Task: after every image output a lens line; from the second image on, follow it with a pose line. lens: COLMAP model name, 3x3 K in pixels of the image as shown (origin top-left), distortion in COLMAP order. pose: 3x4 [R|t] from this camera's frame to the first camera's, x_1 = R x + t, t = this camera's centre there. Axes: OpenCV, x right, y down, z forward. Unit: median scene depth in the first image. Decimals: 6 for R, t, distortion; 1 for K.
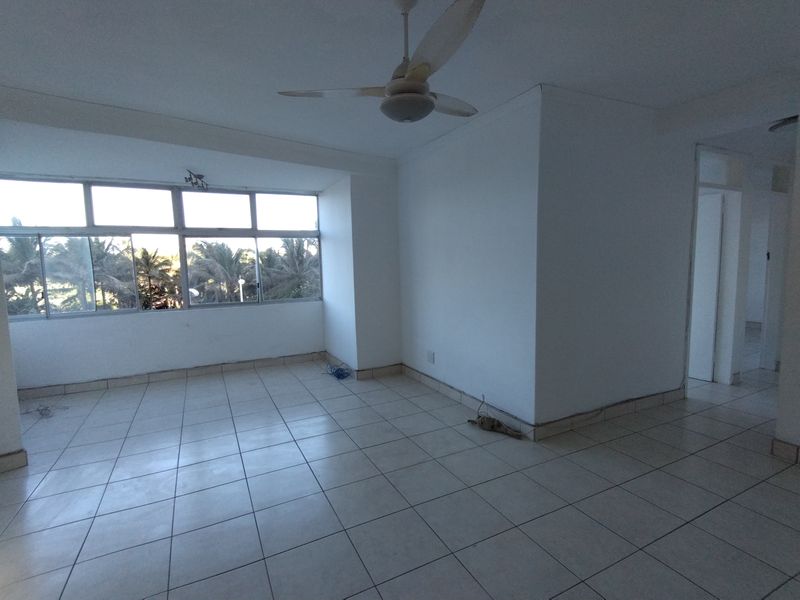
lens RADIAL K [[397.3, 0, 398.7], [0, 397.3, 303.1], [0, 0, 1]] dist [0.045397, -0.028773]
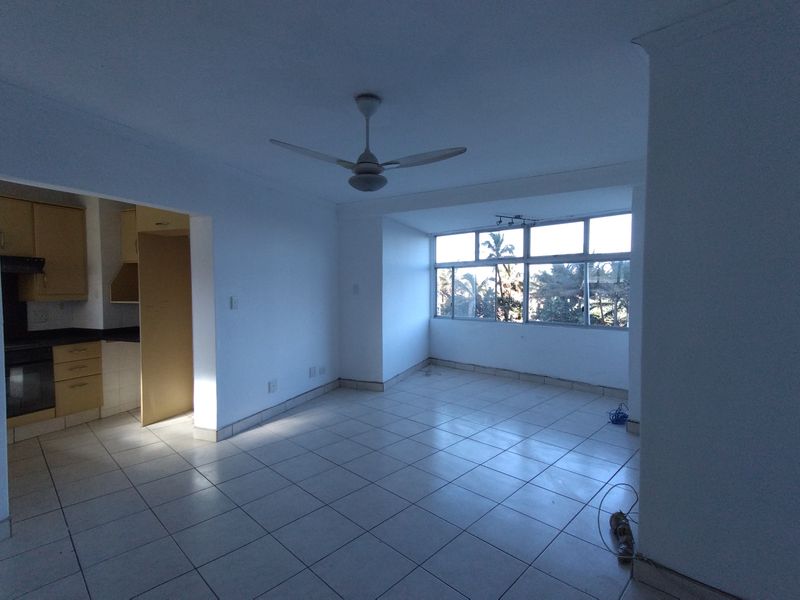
lens RADIAL K [[397.3, 0, 398.7], [0, 397.3, 303.1], [0, 0, 1]] dist [0.045397, -0.028773]
pose [[0.325232, 0.064281, -0.943447, 0.587711], [-0.105580, 0.993917, 0.031324, -0.054026], [0.939722, 0.089421, 0.330041, 0.291802]]
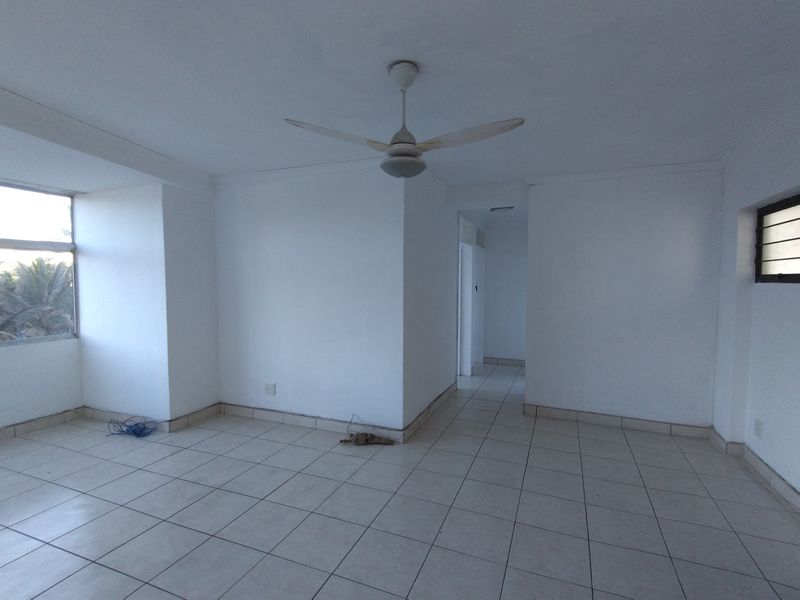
lens RADIAL K [[397.3, 0, 398.7], [0, 397.3, 303.1], [0, 0, 1]] dist [0.045397, -0.028773]
pose [[0.756544, -0.010311, 0.653861, -0.324196], [0.047274, 0.998122, -0.038958, -0.018805], [-0.652232, 0.060384, 0.755611, 0.062619]]
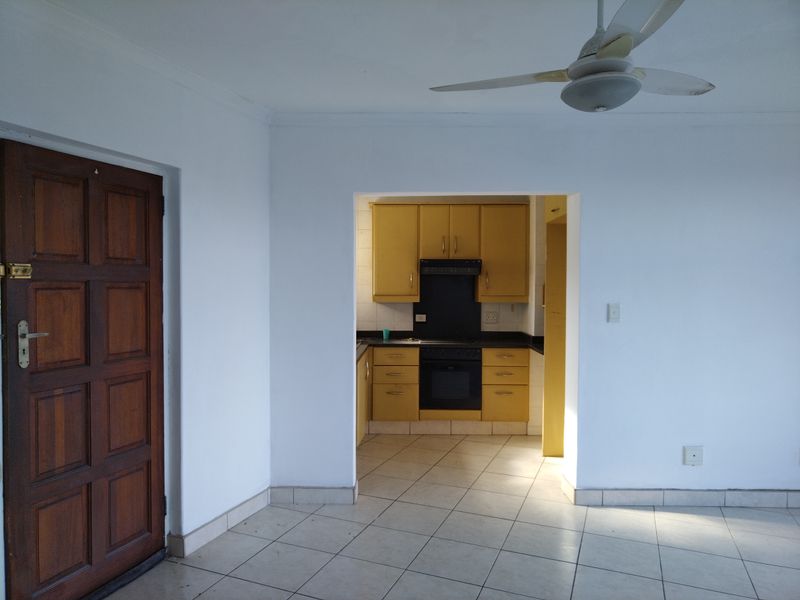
lens RADIAL K [[540.7, 0, 386.1], [0, 540.7, 300.6], [0, 0, 1]] dist [-0.022393, -0.000253]
pose [[-0.774598, 0.038204, -0.631299, 0.395992], [-0.050414, 0.991268, 0.121845, -0.089094], [0.630441, 0.126208, -0.765908, 0.660238]]
